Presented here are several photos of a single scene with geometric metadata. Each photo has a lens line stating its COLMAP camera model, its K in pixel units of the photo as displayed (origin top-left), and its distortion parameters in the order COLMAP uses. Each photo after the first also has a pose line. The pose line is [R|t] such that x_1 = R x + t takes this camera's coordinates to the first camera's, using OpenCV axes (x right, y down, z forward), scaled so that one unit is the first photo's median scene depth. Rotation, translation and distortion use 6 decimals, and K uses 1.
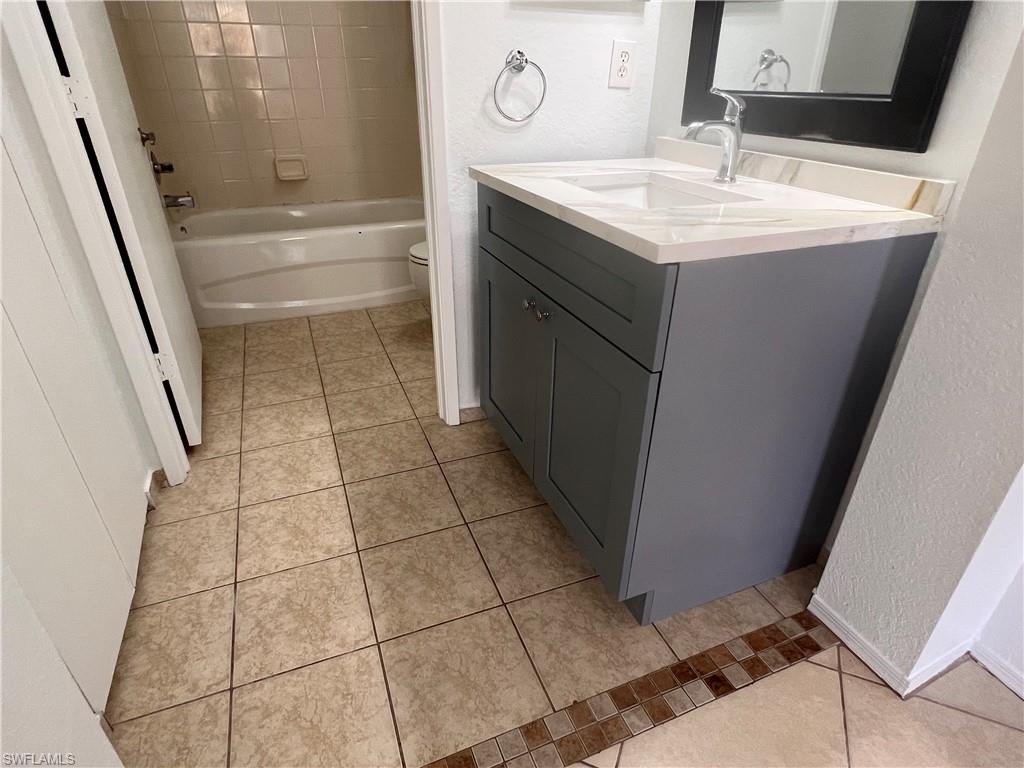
lens RADIAL K [[570.1, 0, 504.8], [0, 570.1, 388.4], [0, 0, 1]] dist [-0.000852, -0.000579]
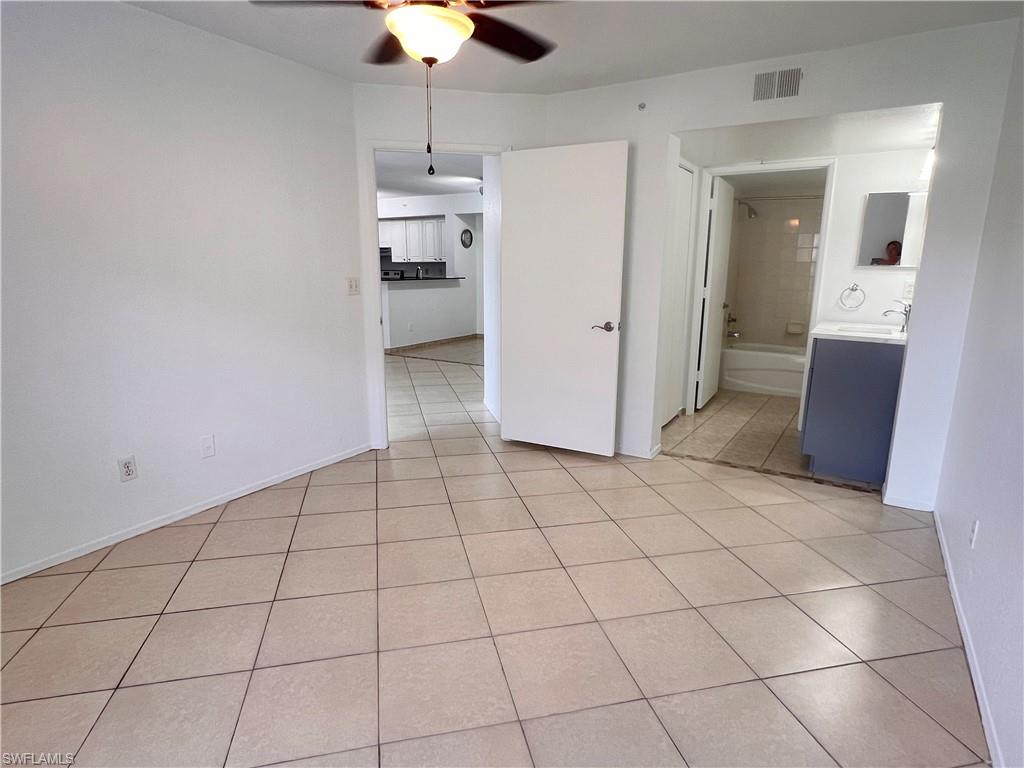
lens RADIAL K [[570.1, 0, 509.3], [0, 570.1, 385.4], [0, 0, 1]] dist [-0.000852, -0.000579]
pose [[0.586100, 0.173404, -0.791466, 1.146549], [-0.399332, 0.911772, -0.095953, 0.670471], [0.704998, 0.372295, 0.603634, -1.424529]]
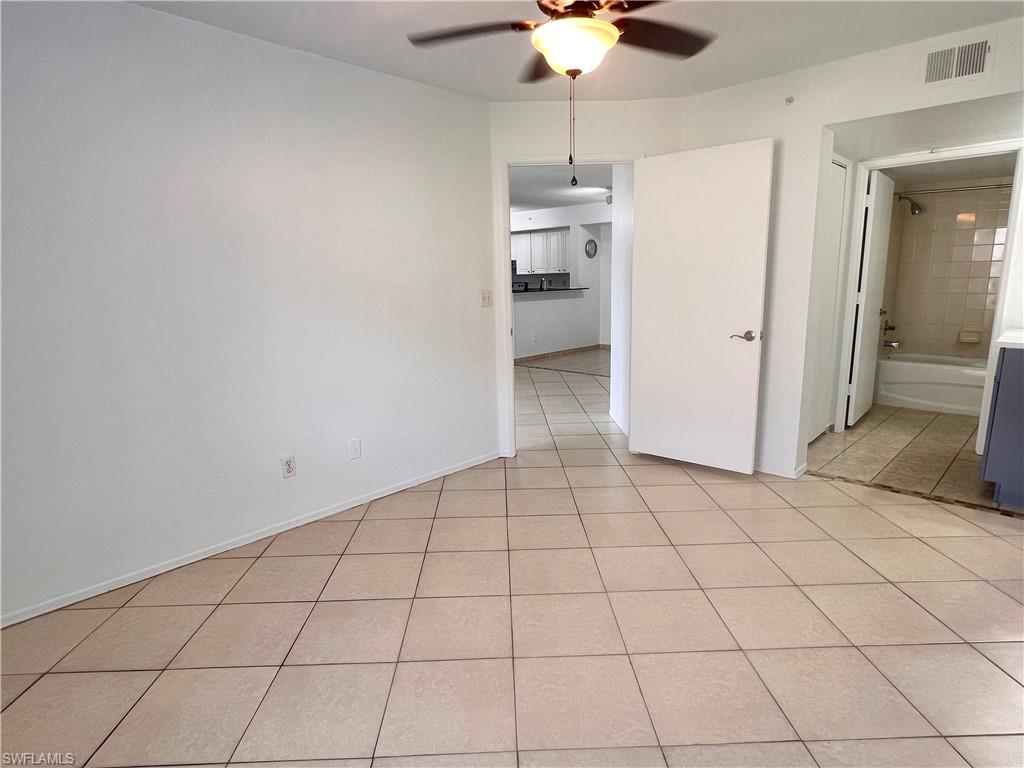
lens RADIAL K [[570.1, 0, 511.0], [0, 570.1, 387.2], [0, 0, 1]] dist [-0.000852, -0.000579]
pose [[0.411259, 0.167222, -0.896049, 1.123164], [-0.424329, 0.905139, -0.025835, 0.687753], [0.806728, 0.390845, 0.443204, -1.451945]]
